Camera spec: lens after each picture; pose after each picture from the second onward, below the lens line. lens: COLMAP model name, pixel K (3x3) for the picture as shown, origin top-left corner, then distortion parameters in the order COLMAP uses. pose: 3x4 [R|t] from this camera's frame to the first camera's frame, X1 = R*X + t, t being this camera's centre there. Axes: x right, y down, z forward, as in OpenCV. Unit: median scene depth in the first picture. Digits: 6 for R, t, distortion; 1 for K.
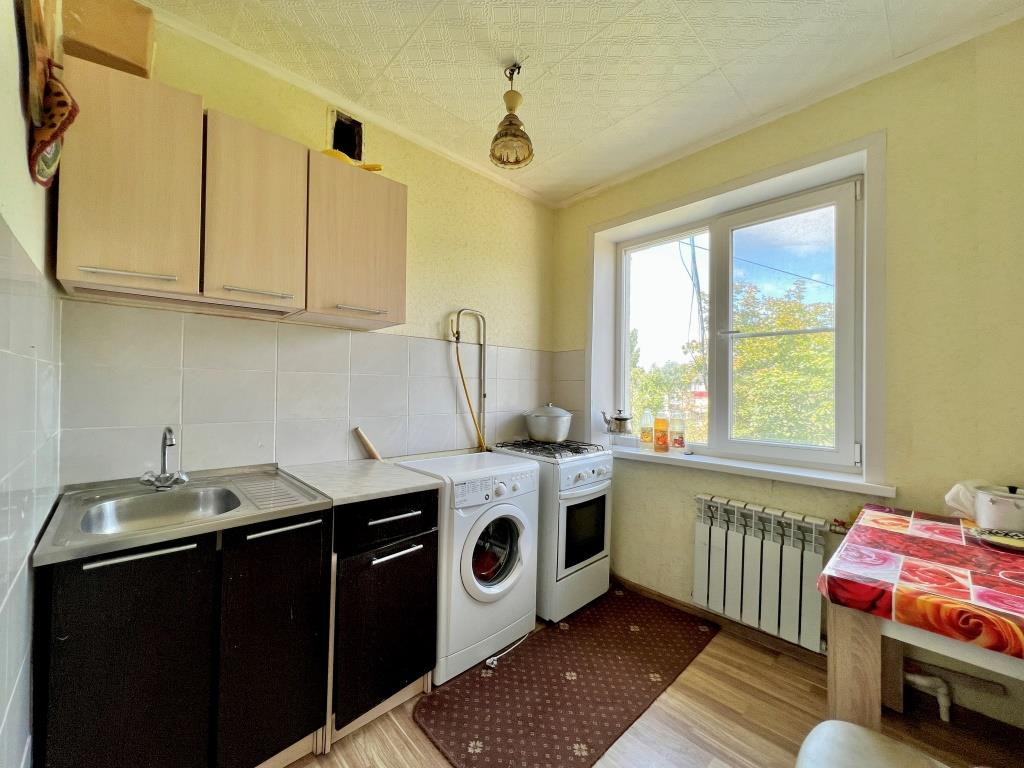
lens RADIAL K [[412.6, 0, 512.9], [0, 412.6, 382.7], [0, 0, 1]] dist [0.000268, 0.000149]
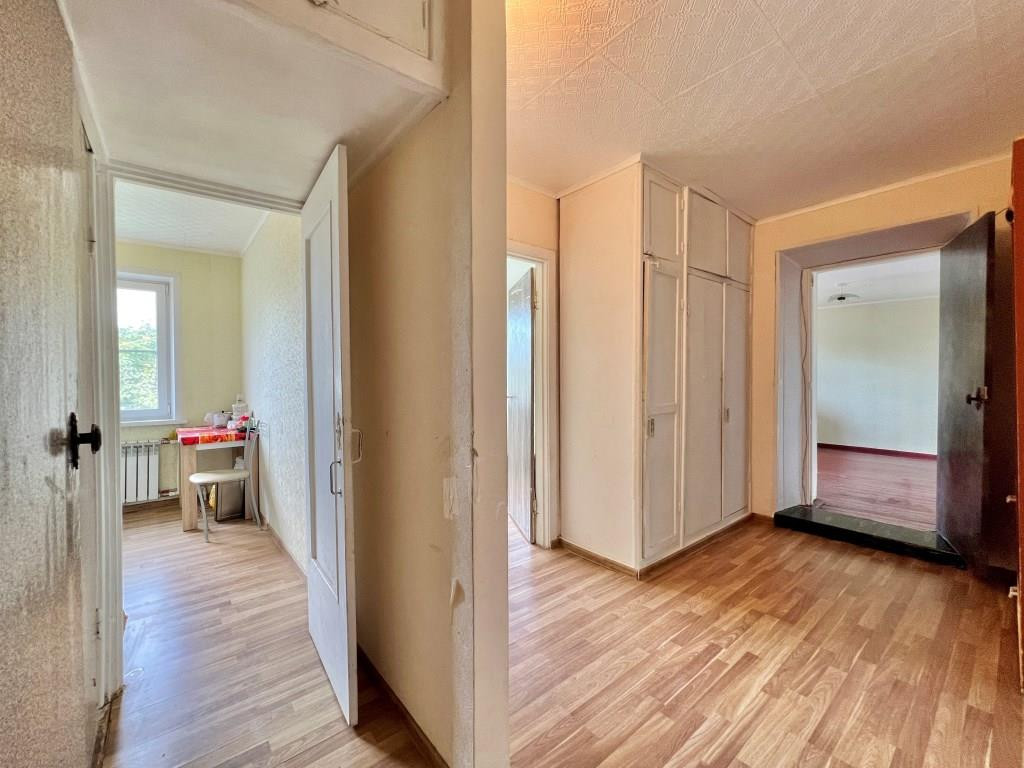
lens RADIAL K [[412.6, 0, 512.9], [0, 412.6, 382.7], [0, 0, 1]] dist [0.000268, 0.000149]
pose [[0.074221, -0.028808, 0.996826, -1.250431], [-0.004547, 0.999562, 0.029226, -0.046017], [-0.997231, -0.006701, 0.074057, -1.020616]]
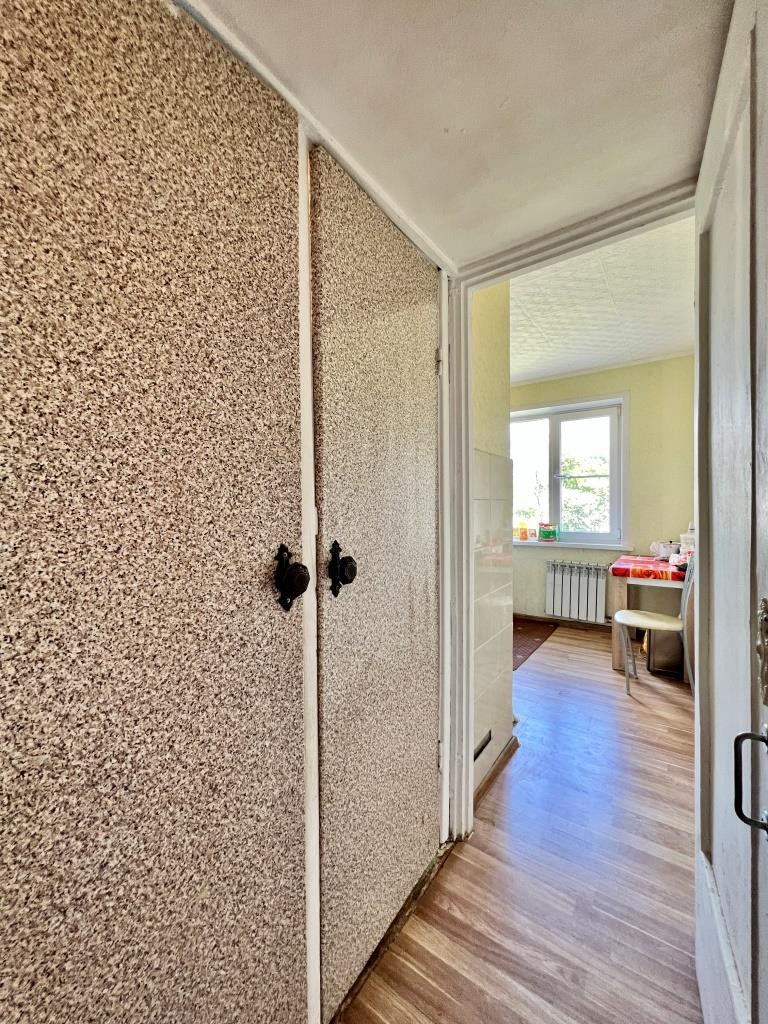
lens RADIAL K [[412.6, 0, 386.1], [0, 412.6, 510.2], [0, 0, 1]] dist [0.000268, 0.000149]
pose [[0.981816, -0.023955, 0.188315, -0.775667], [0.018890, 0.999411, 0.028647, -0.040152], [-0.188890, -0.024569, 0.981691, -0.899542]]
